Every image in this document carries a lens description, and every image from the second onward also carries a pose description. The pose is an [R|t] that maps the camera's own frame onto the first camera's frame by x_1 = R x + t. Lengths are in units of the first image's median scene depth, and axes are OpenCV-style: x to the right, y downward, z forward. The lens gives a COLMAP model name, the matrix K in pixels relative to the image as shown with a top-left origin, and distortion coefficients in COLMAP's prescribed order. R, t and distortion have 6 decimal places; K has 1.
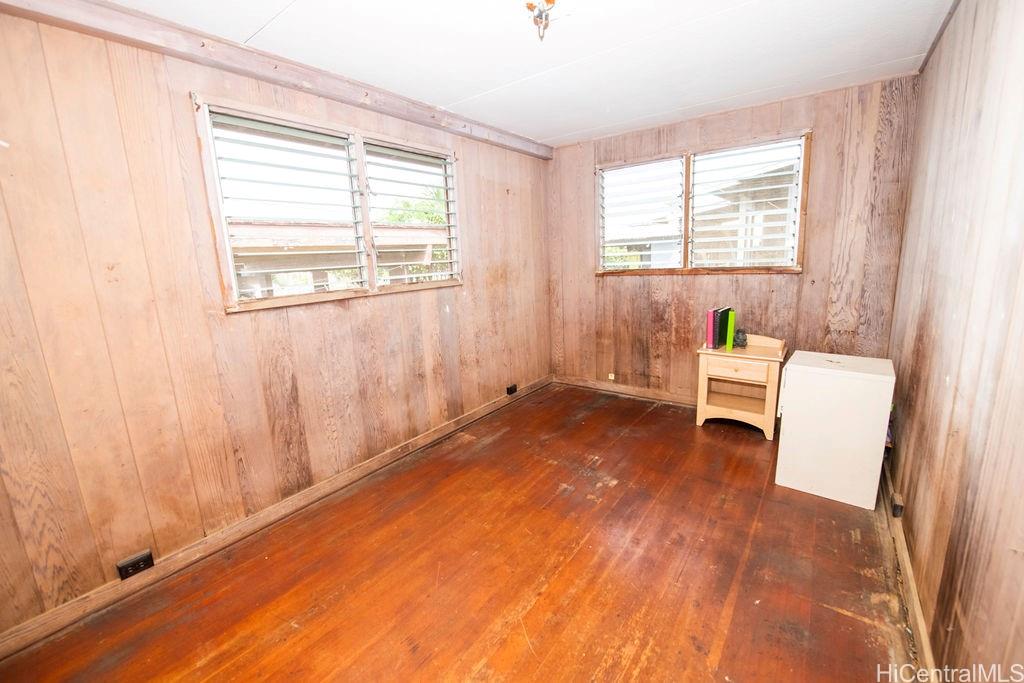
lens RADIAL K [[410.1, 0, 514.2], [0, 410.1, 332.6], [0, 0, 1]] dist [-0.011171, -0.000414]
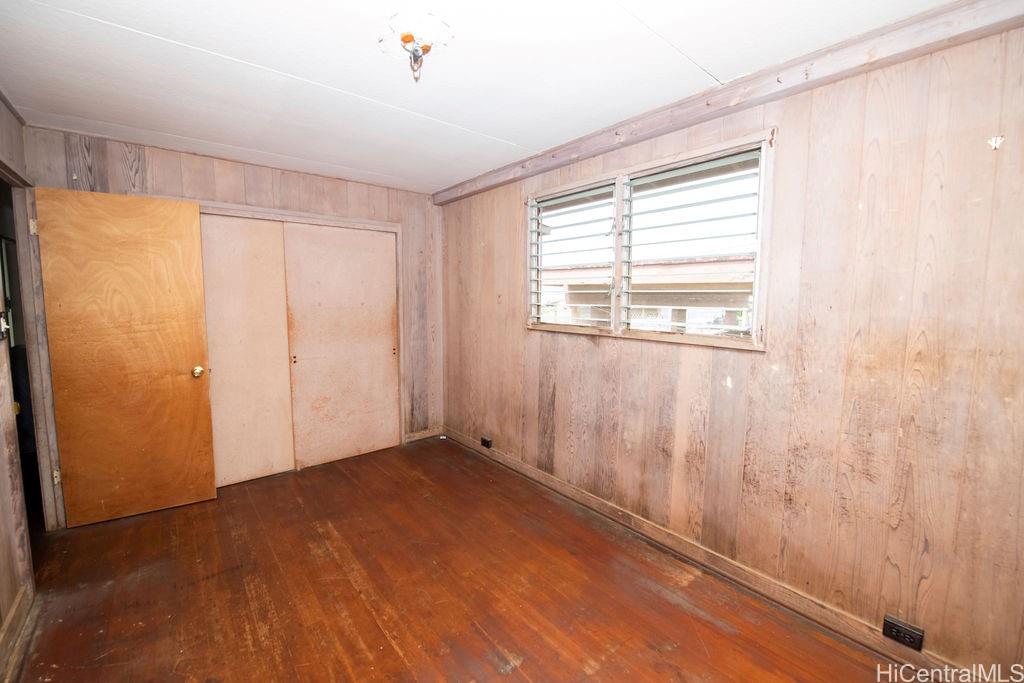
lens RADIAL K [[410.1, 0, 514.2], [0, 410.1, 332.6], [0, 0, 1]] dist [-0.011171, -0.000414]
pose [[-0.215278, 0.128109, -0.968113, 0.642660], [-0.181881, 0.968752, 0.168638, -0.222895], [0.959466, 0.212385, -0.185251, 0.960034]]
